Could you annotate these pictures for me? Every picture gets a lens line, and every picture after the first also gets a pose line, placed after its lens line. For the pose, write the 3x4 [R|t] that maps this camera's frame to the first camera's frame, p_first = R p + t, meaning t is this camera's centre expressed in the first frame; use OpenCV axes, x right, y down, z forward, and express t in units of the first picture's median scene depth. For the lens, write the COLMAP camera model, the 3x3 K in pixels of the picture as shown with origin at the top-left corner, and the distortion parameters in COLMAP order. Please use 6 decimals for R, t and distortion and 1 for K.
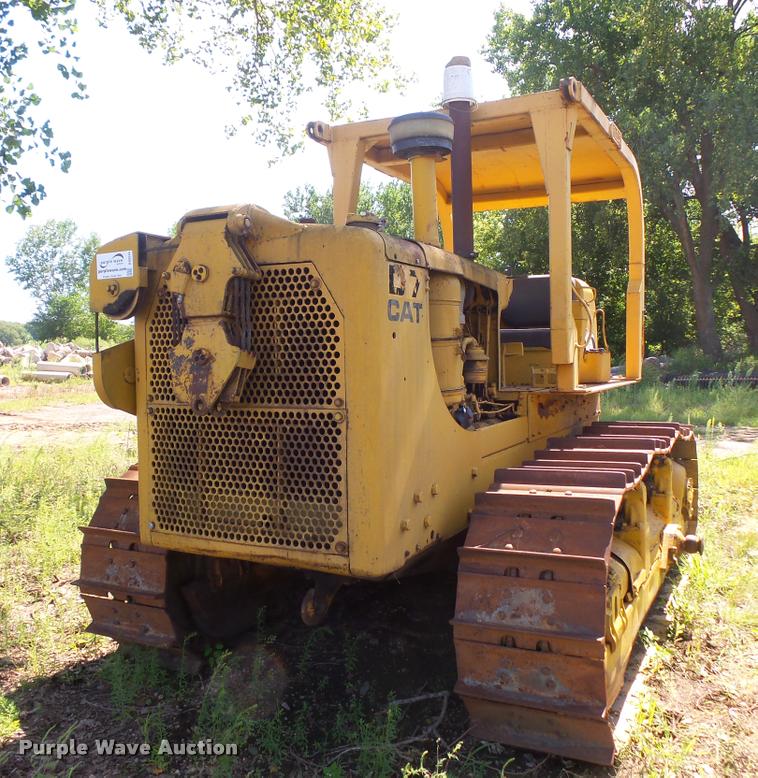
lens RADIAL K [[731.1, 0, 397.5], [0, 731.1, 375.3], [0, 0, 1]] dist [0.003442, 0.000000]
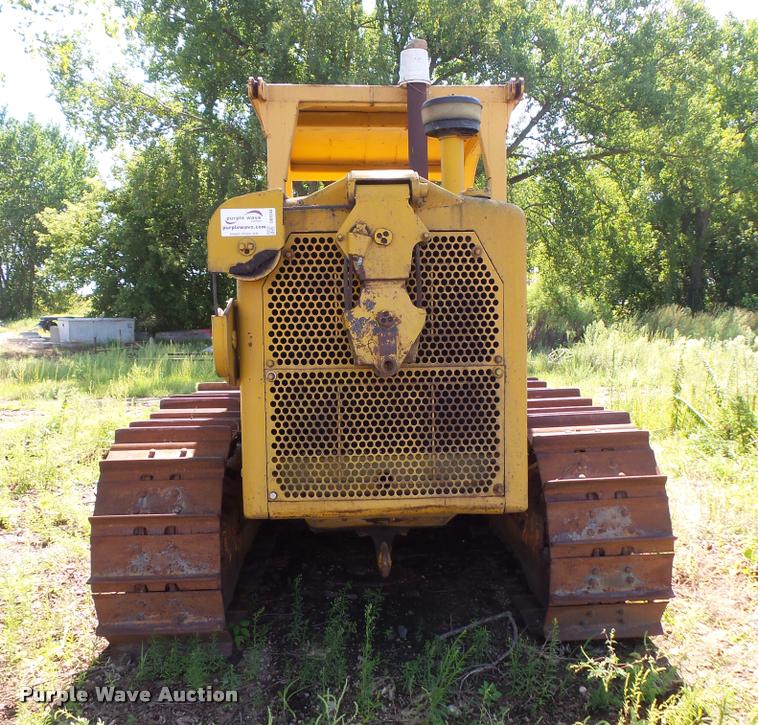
lens RADIAL K [[749.4, 0, 374.4], [0, 749.4, 365.7], [0, 0, 1]] dist [0.014484, 0.000000]
pose [[0.882392, -0.032051, 0.469421, -0.760652], [0.019888, 0.999326, 0.030848, 0.007560], [-0.470094, -0.017884, 0.882435, 0.078060]]
